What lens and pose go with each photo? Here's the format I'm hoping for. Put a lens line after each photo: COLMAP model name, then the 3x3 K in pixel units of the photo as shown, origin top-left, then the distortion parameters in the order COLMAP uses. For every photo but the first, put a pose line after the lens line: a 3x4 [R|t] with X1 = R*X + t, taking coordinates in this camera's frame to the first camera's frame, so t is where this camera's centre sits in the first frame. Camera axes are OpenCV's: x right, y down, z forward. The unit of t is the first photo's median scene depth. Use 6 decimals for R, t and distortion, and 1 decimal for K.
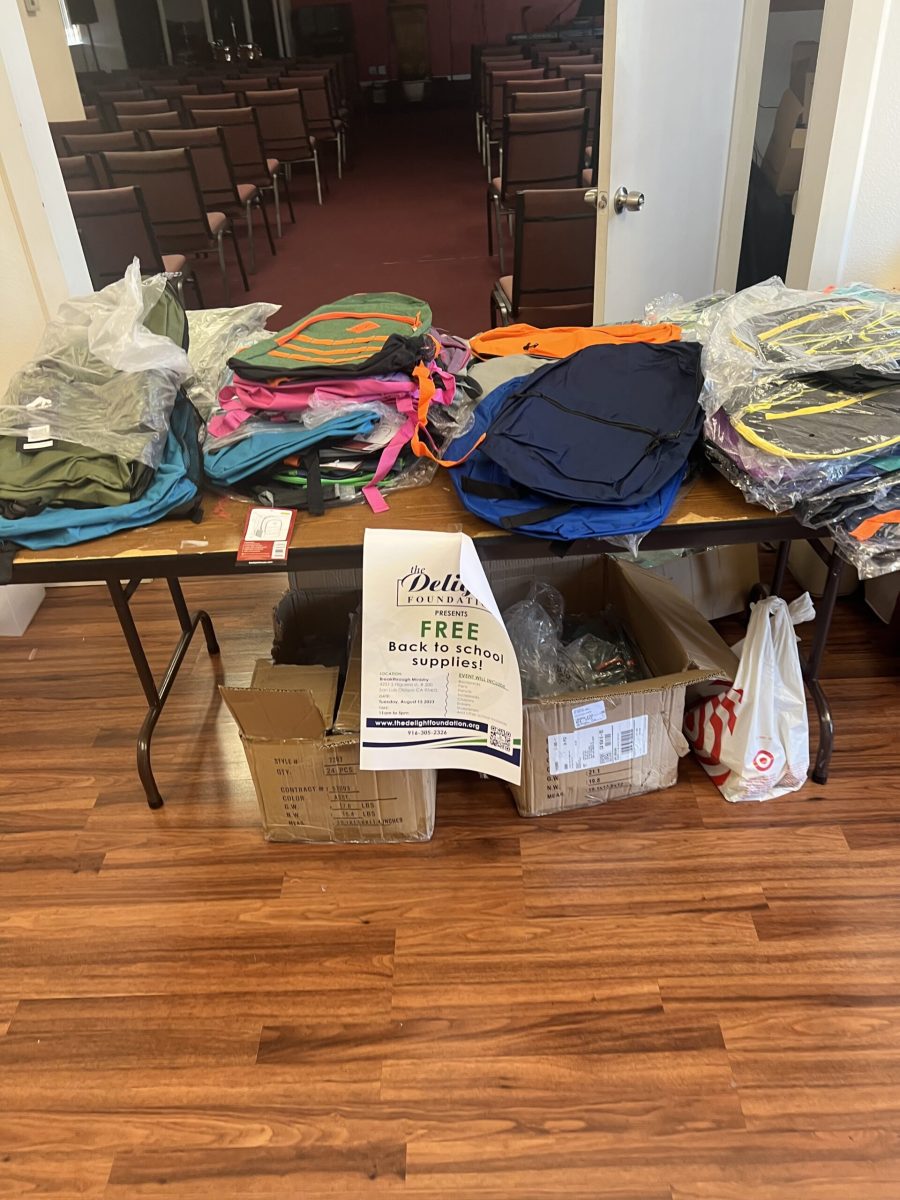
lens RADIAL K [[910.3, 0, 451.4], [0, 910.3, 607.9], [0, 0, 1]] dist [0.044010, -0.047904]
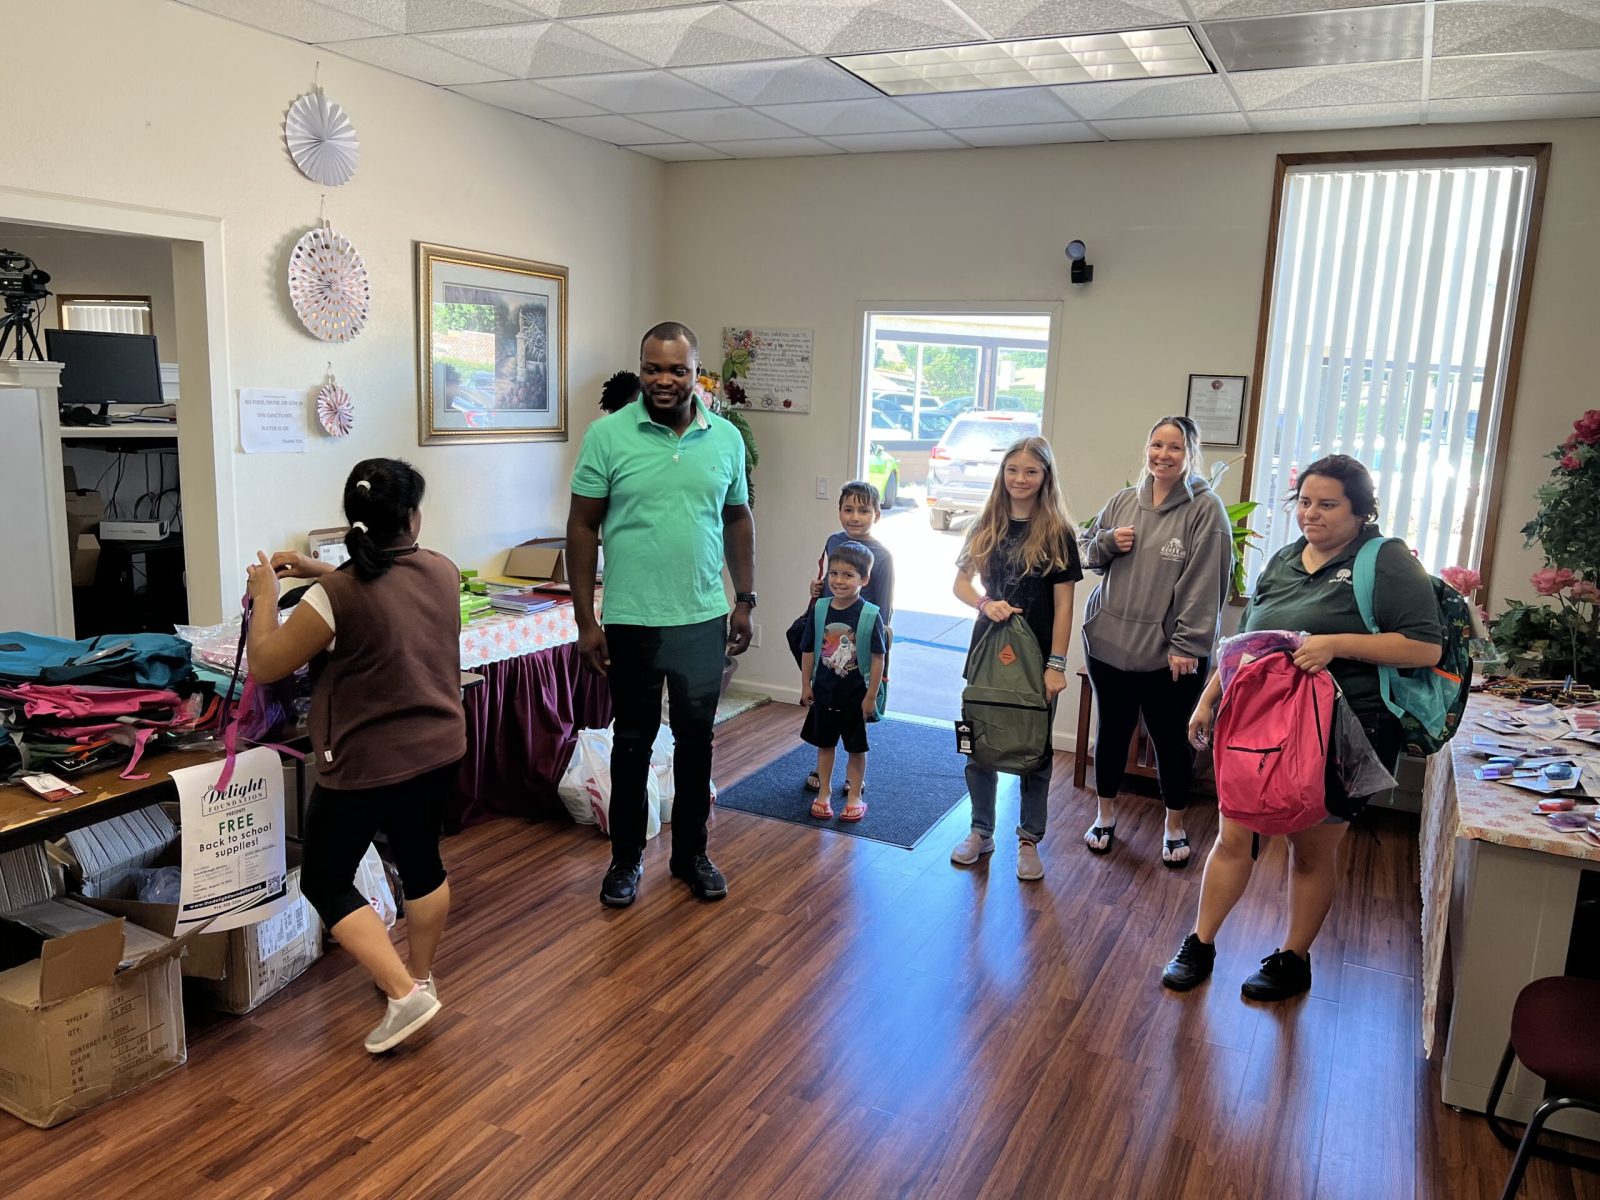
lens RADIAL K [[1213.7, 0, 813.0], [0, 1213.7, 593.0], [0, 0, 1]] dist [0.044010, -0.047904]
pose [[0.425916, -0.085877, 0.900678, -1.418774], [0.458085, 0.878930, -0.132818, 0.402813], [-0.780226, 0.469157, 0.413689, -0.819896]]
